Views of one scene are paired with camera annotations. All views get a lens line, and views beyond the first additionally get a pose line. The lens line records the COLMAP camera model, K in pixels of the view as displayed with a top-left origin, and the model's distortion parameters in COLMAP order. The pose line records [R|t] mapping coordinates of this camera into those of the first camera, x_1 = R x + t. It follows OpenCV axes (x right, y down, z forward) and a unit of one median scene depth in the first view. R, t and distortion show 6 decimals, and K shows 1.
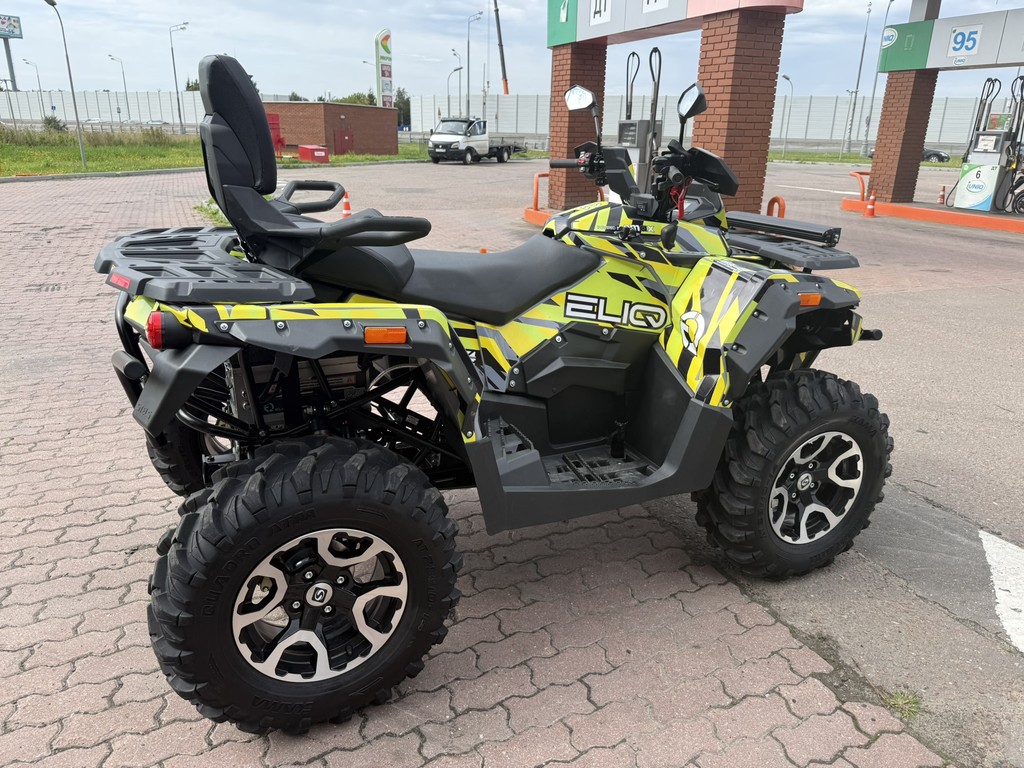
lens RADIAL K [[730.8, 0, 512.0], [0, 730.8, 384.0], [0, 0, 1]] dist [0.019668, -0.028452]
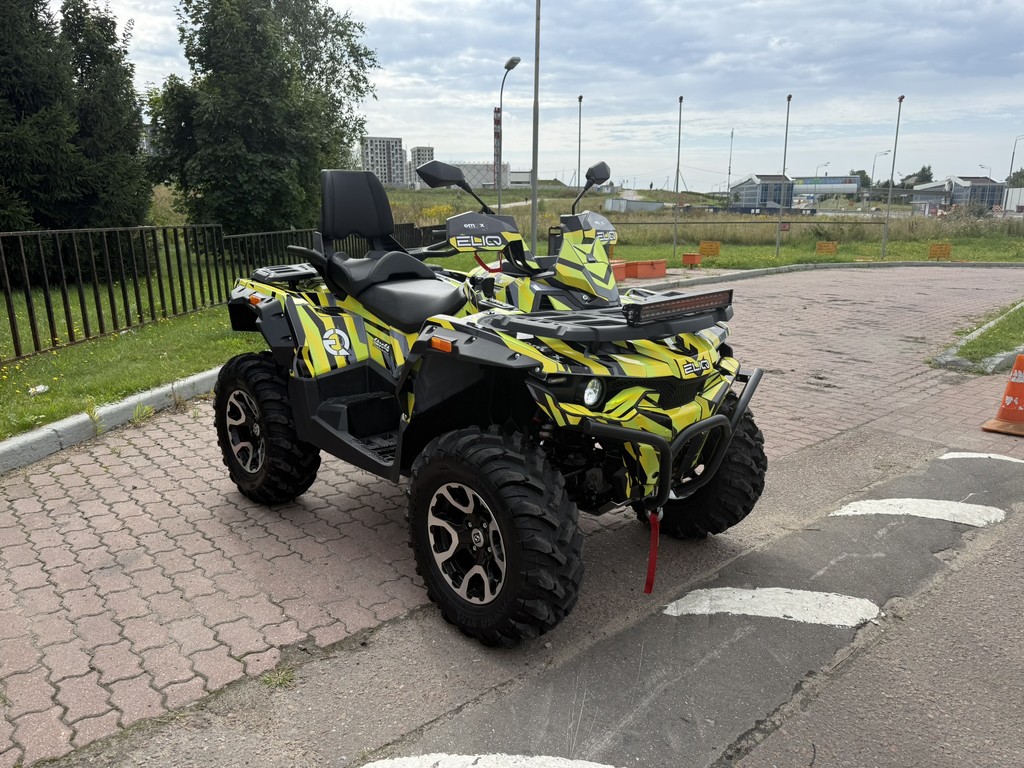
lens RADIAL K [[727.9, 0, 514.0], [0, 727.9, 380.1], [0, 0, 1]] dist [0.036662, -0.055277]
pose [[0.311921, 0.194785, -0.929927, 1.335619], [-0.307949, 0.946648, 0.094994, -0.184322], [0.898817, 0.256740, 0.355264, 0.663150]]
